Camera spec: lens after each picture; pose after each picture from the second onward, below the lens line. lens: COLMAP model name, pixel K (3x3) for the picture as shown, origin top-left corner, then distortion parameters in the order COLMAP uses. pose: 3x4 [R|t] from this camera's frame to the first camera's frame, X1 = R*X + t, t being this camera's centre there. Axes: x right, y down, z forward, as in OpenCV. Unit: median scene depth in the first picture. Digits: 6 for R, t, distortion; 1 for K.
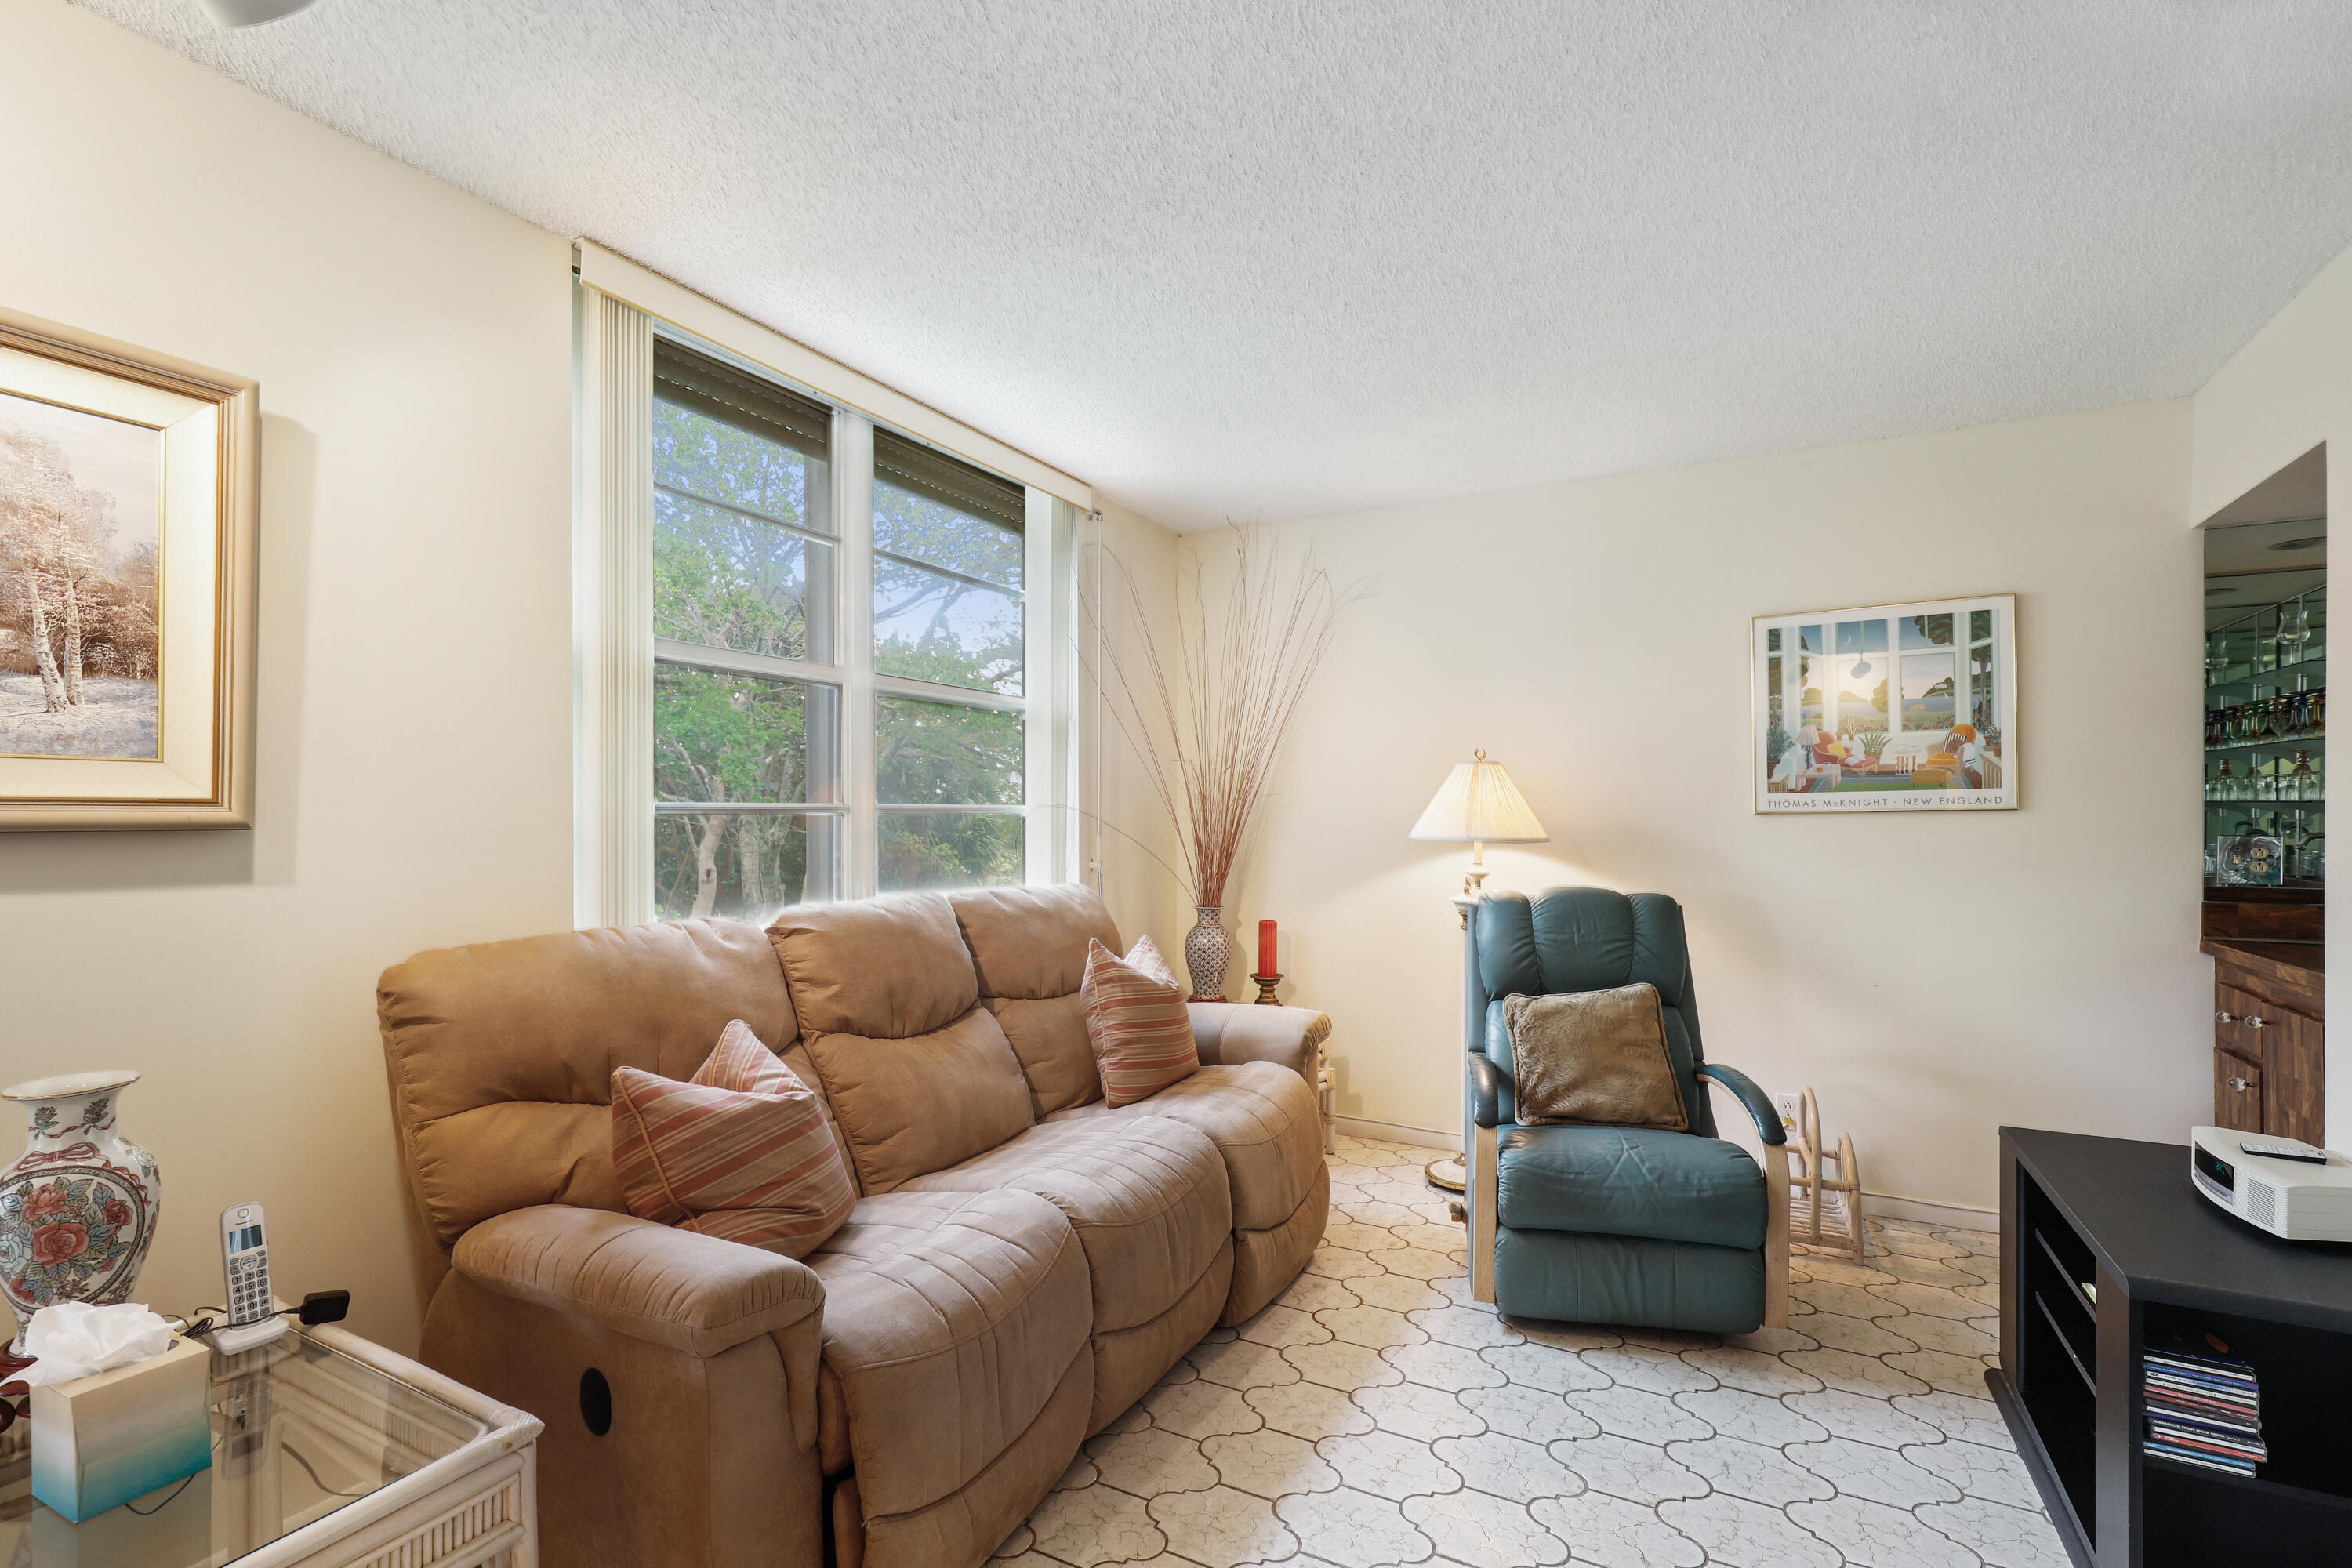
lens RADIAL K [[1059.7, 0, 1174.4], [0, 1059.7, 809.3], [0, 0, 1]] dist [0.001079, -0.000501]
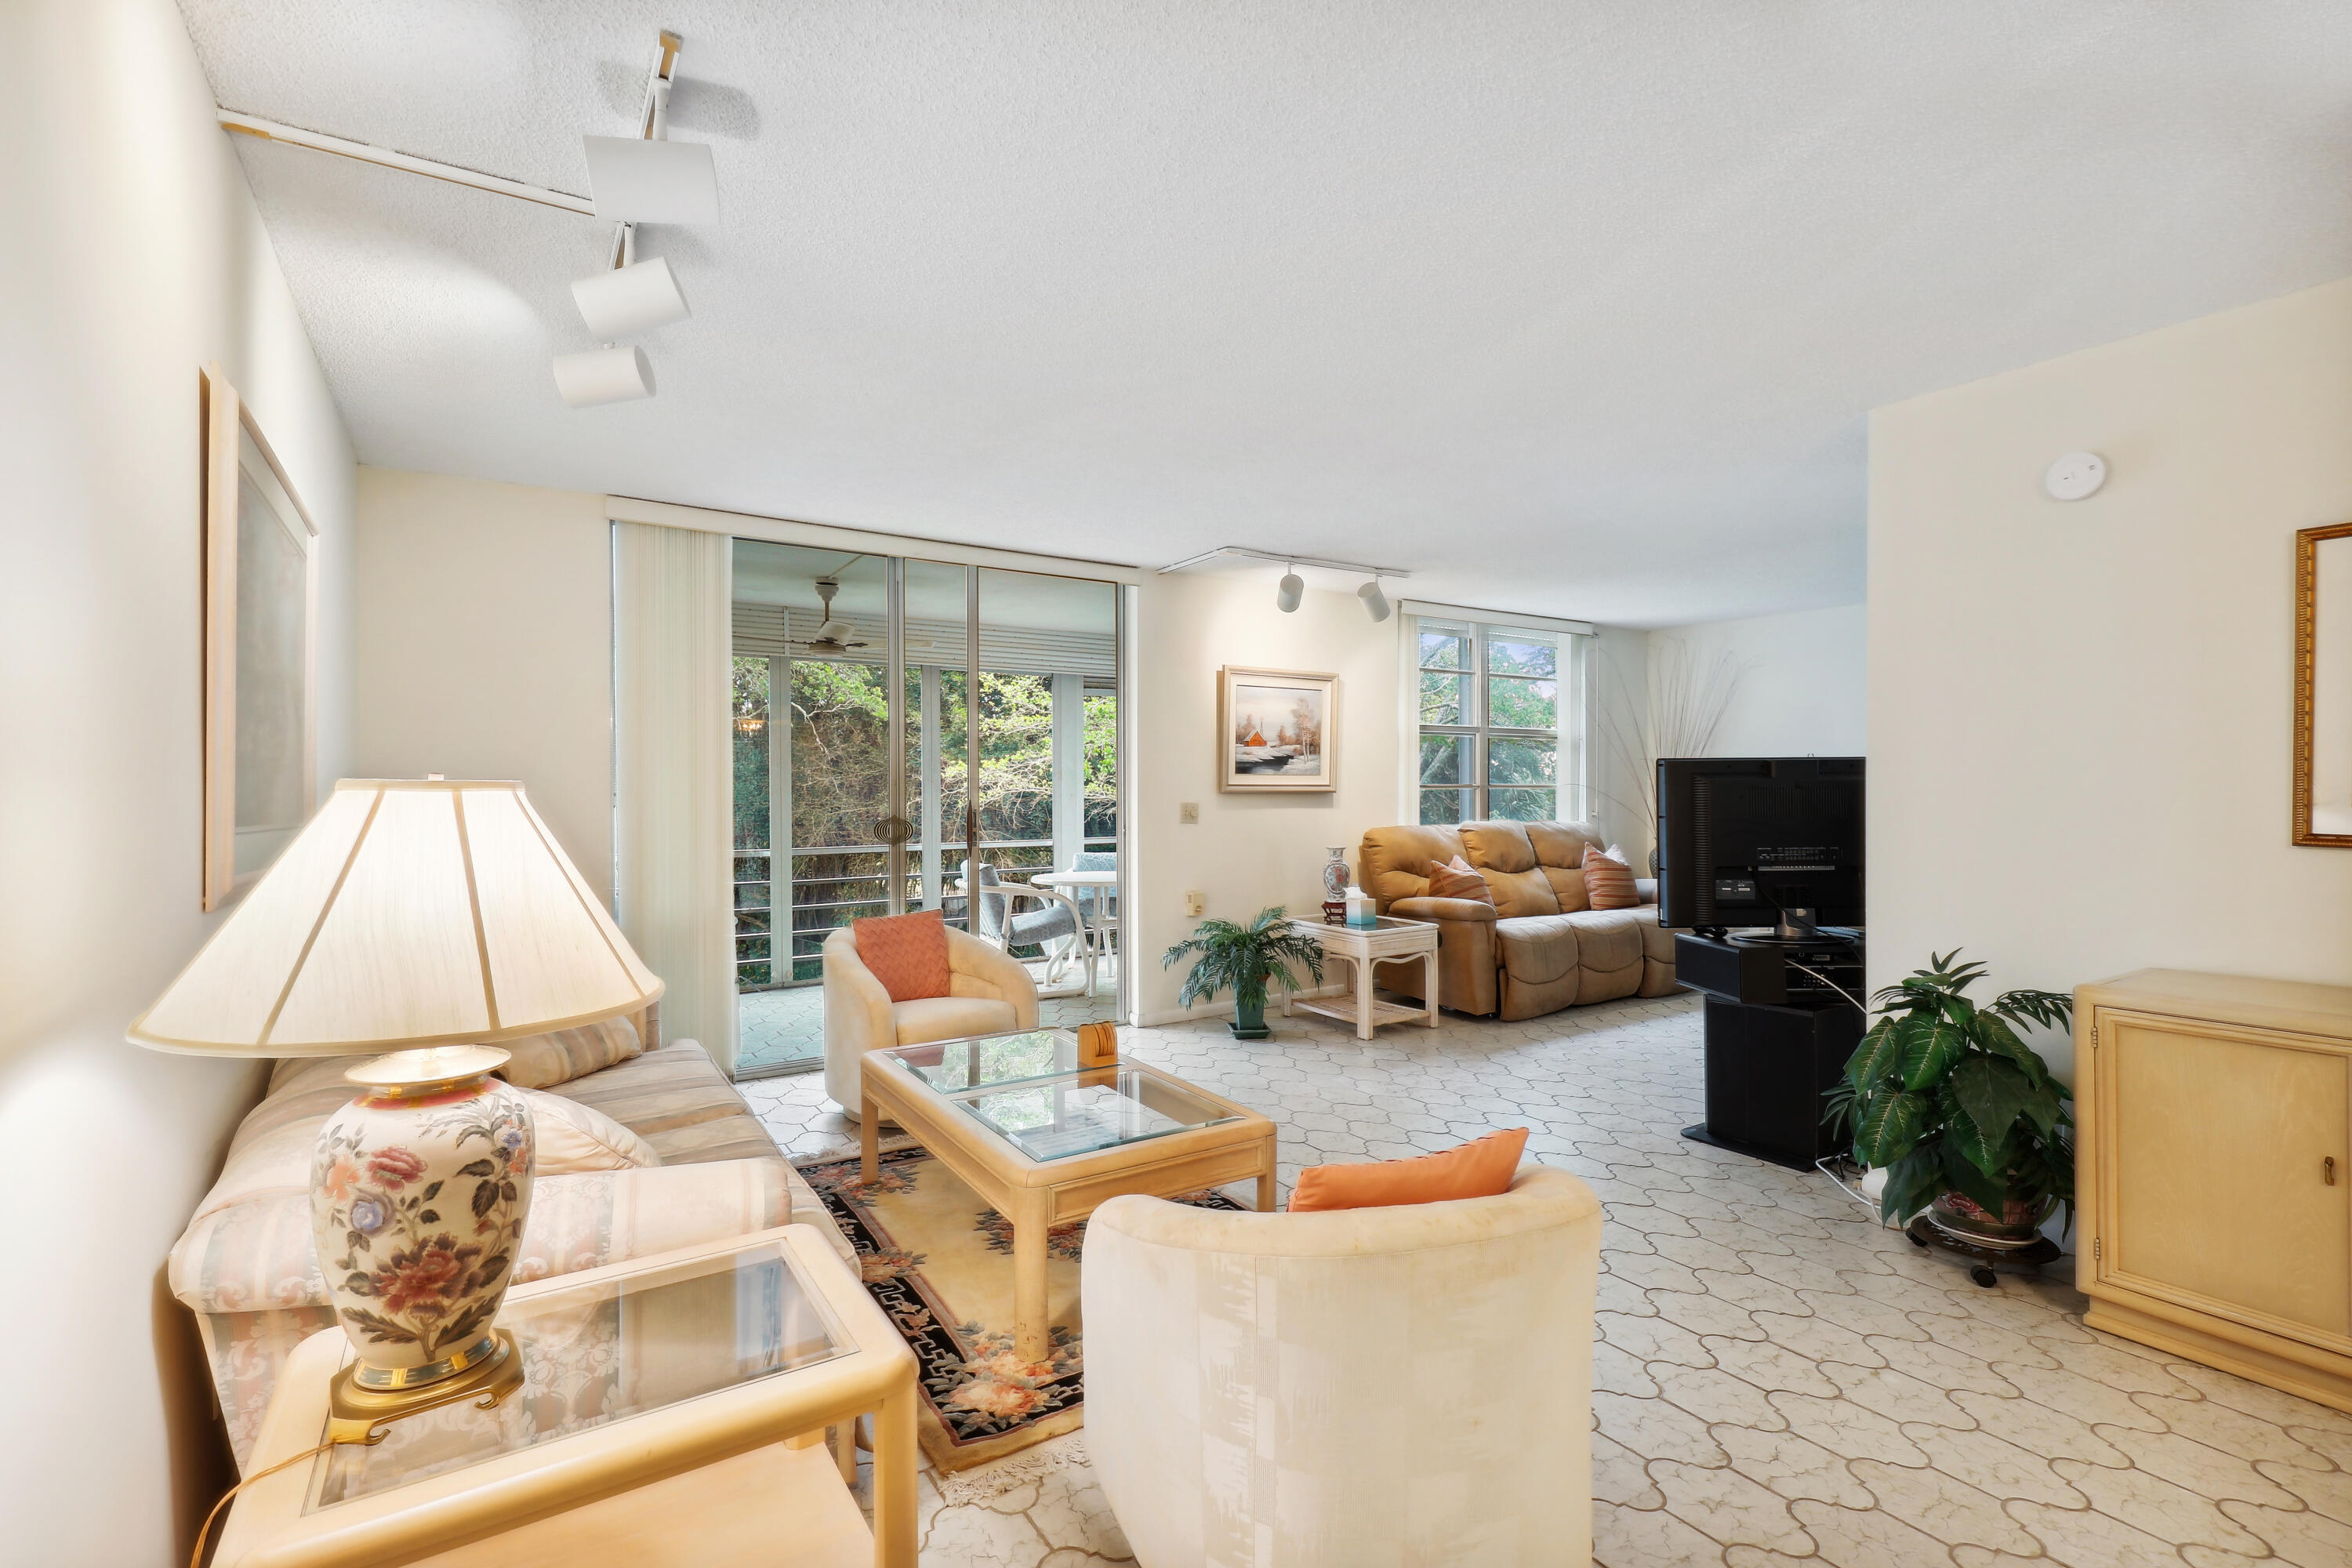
lens RADIAL K [[1059.7, 0, 1192.5], [0, 1059.7, 788.4], [0, 0, 1]] dist [0.001079, -0.000501]
pose [[0.886462, -0.002224, -0.462797, 0.248423], [0.006001, 0.999960, 0.006690, -0.015155], [0.462763, -0.008708, 0.886439, -1.555908]]
